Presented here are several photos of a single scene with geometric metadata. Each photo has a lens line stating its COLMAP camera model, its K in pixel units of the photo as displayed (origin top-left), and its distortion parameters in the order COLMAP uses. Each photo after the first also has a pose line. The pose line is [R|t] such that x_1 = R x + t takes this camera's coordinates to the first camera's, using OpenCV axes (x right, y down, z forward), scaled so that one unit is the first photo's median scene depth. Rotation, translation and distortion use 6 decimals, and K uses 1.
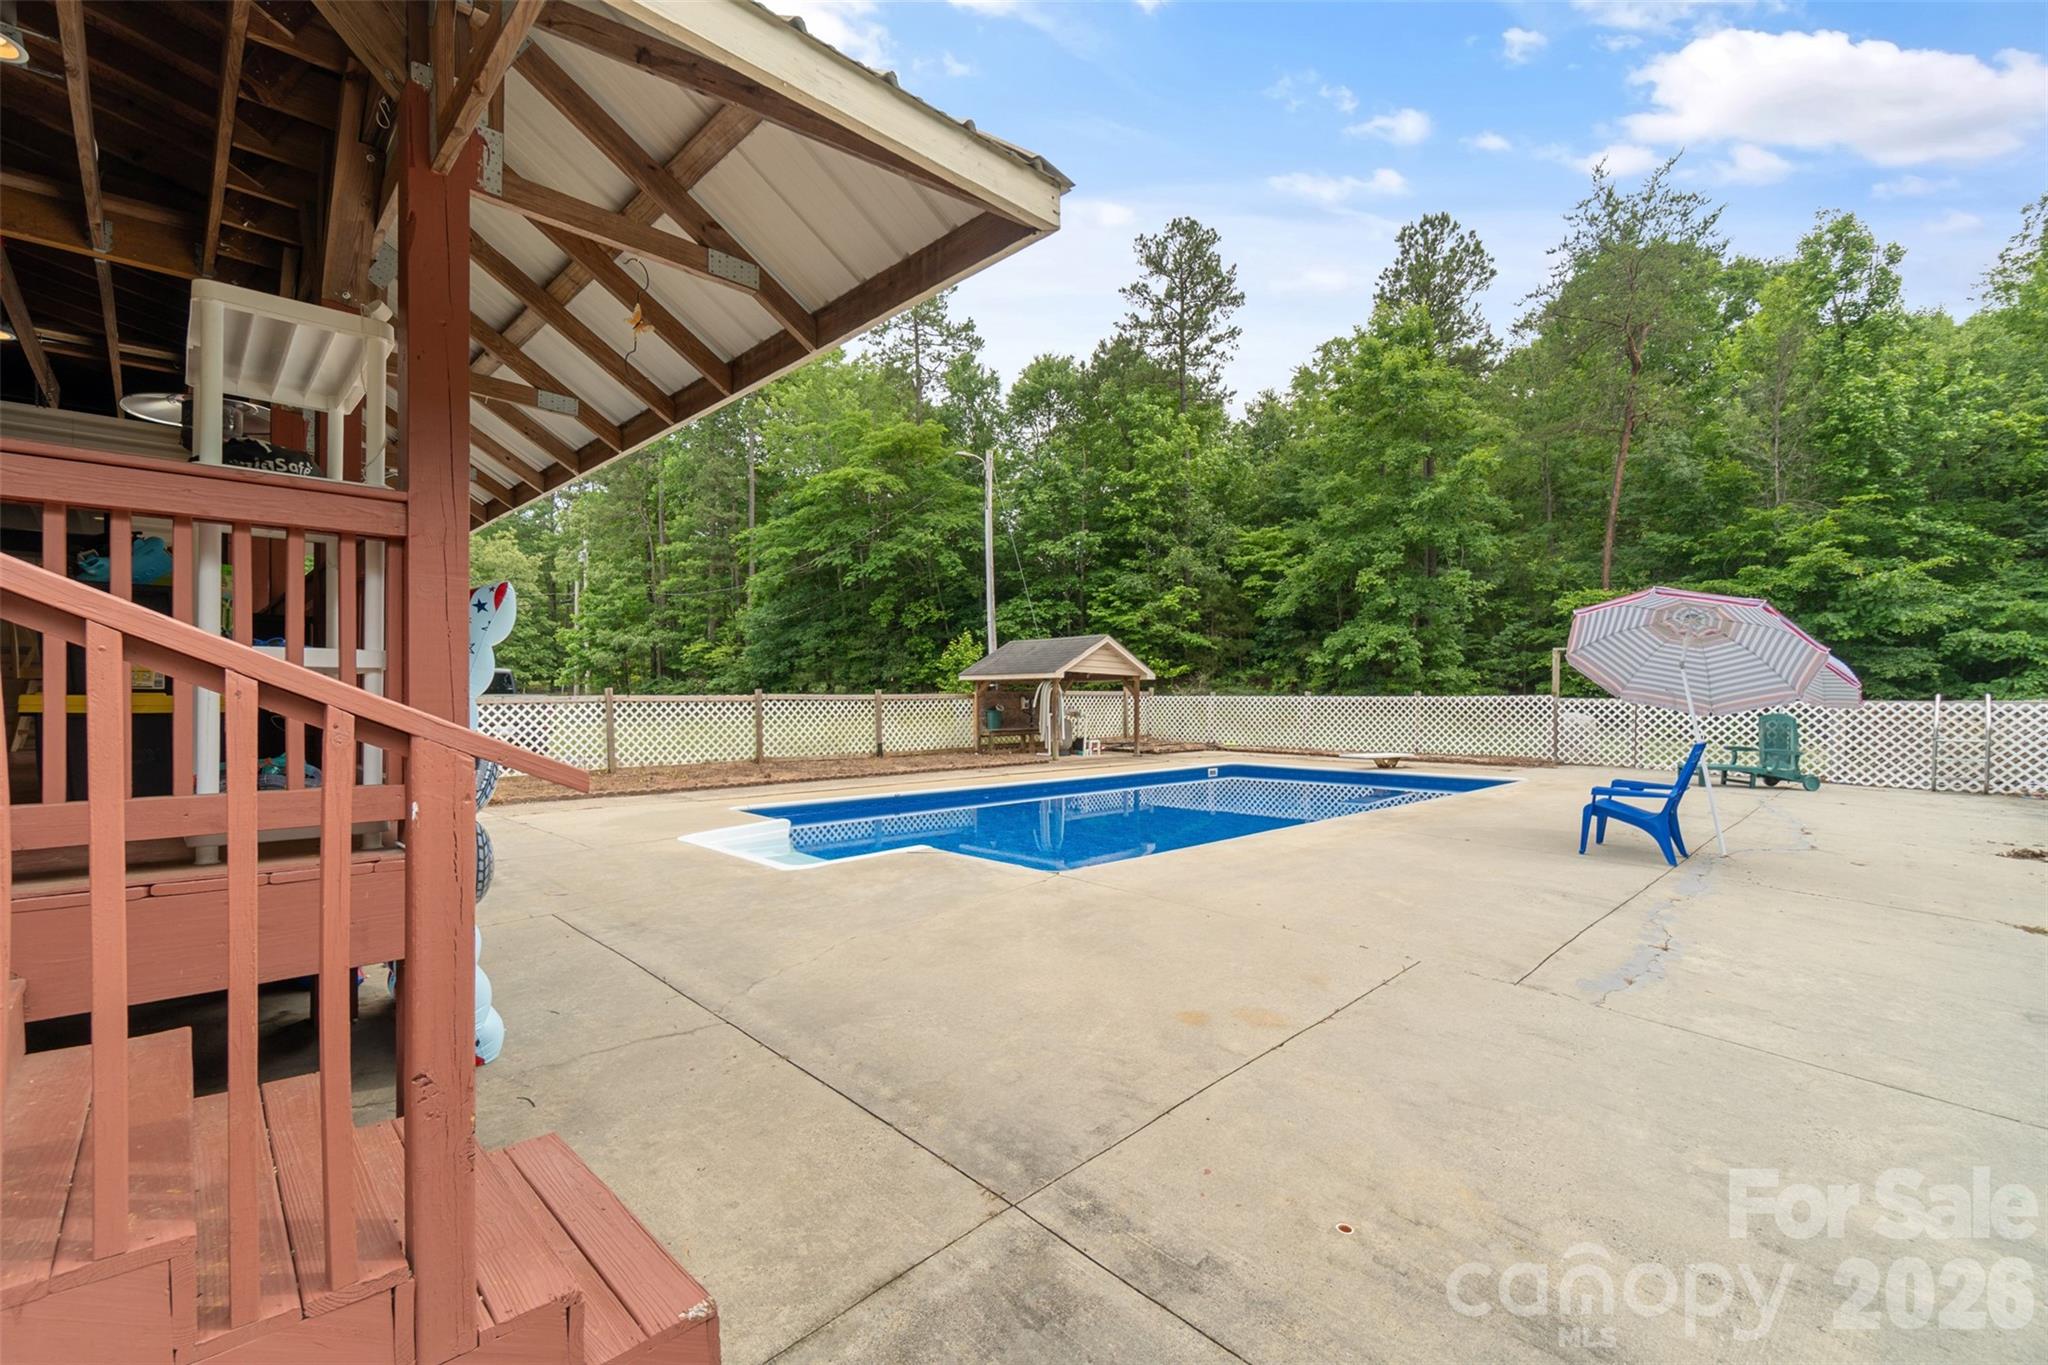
lens RADIAL K [[876.6, 0, 1013.6], [0, 876.6, 692.3], [0, 0, 1]] dist [0.001130, 0.000437]
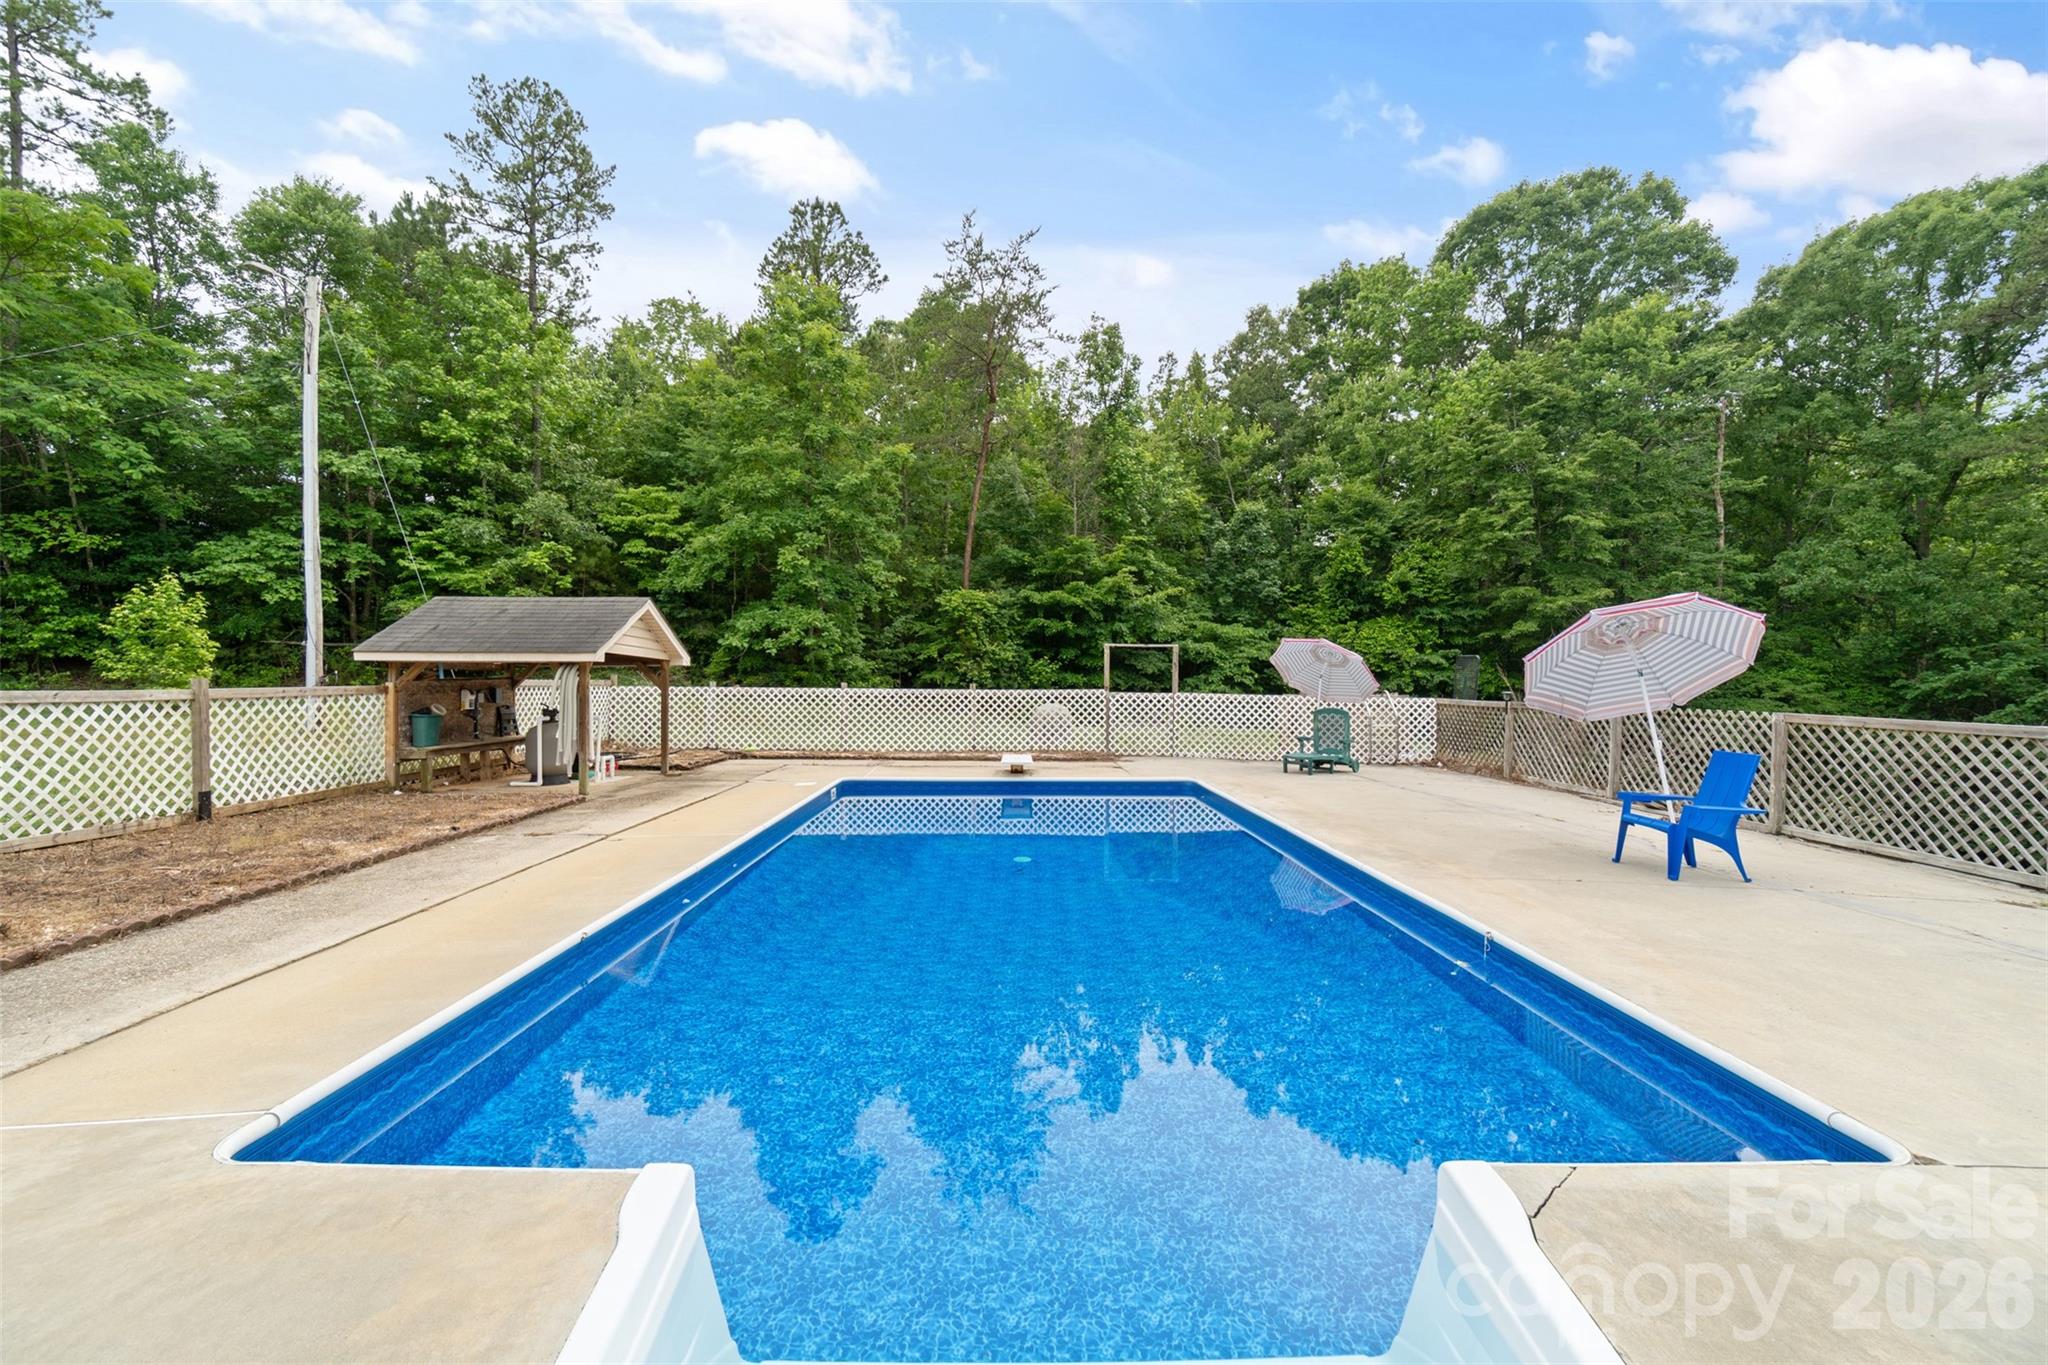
lens RADIAL K [[876.6, 0, 1026.9], [0, 876.6, 672.4], [0, 0, 1]] dist [0.001130, 0.000437]
pose [[0.695125, 0.015205, 0.718728, -0.069966], [-0.011391, 0.999884, -0.010136, -0.001678], [-0.718799, -0.001141, 0.695217, 0.141161]]
